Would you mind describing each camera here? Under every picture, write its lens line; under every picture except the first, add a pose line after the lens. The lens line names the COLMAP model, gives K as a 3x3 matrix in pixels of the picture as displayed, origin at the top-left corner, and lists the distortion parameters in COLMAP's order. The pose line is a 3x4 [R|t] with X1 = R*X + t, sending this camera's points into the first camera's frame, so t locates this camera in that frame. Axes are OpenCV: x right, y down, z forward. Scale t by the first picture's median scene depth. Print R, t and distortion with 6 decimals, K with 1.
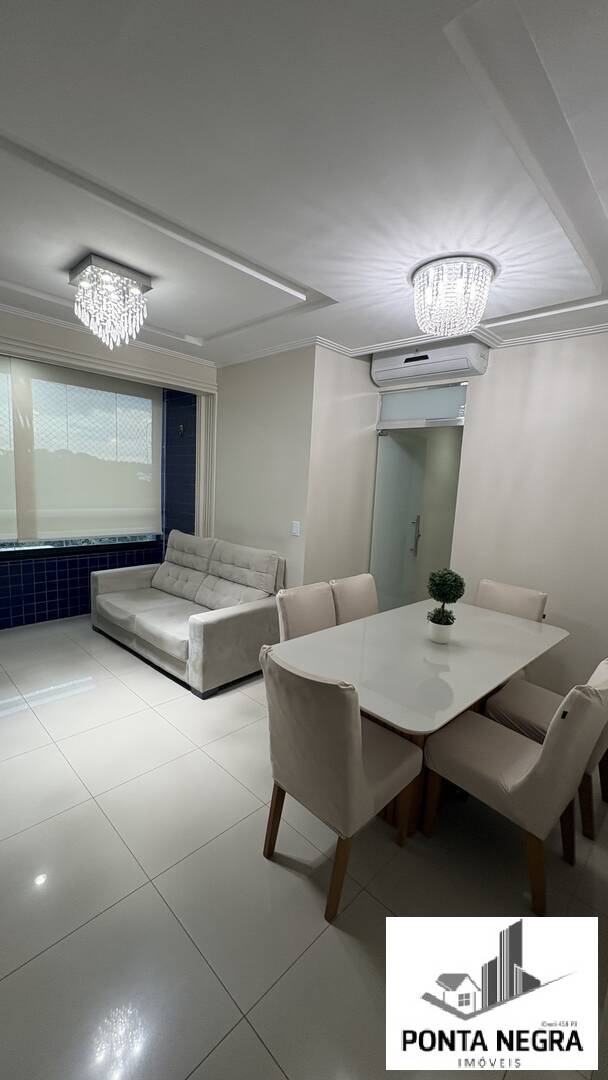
lens RADIAL K [[431.5, 0, 304.0], [0, 431.5, 540.0], [0, 0, 1]] dist [0.000047, 0.000067]
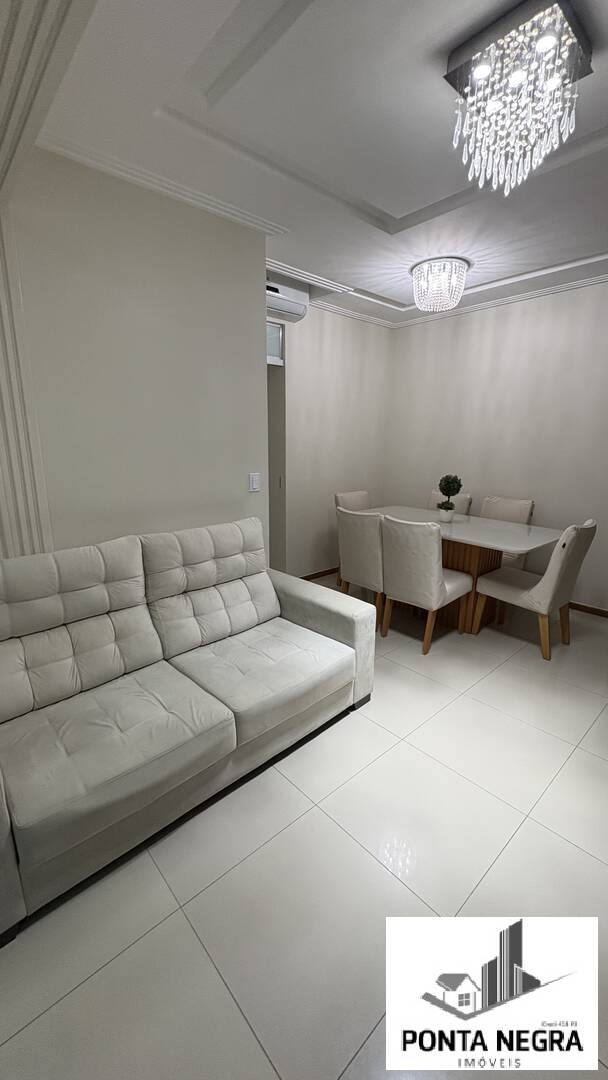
lens RADIAL K [[431.5, 0, 304.0], [0, 431.5, 540.0], [0, 0, 1]] dist [0.000047, 0.000067]
pose [[0.065069, -0.277686, 0.958466, -1.110922], [0.134200, 0.954211, 0.267343, -0.174362], [-0.988816, 0.111231, 0.099355, 1.204716]]
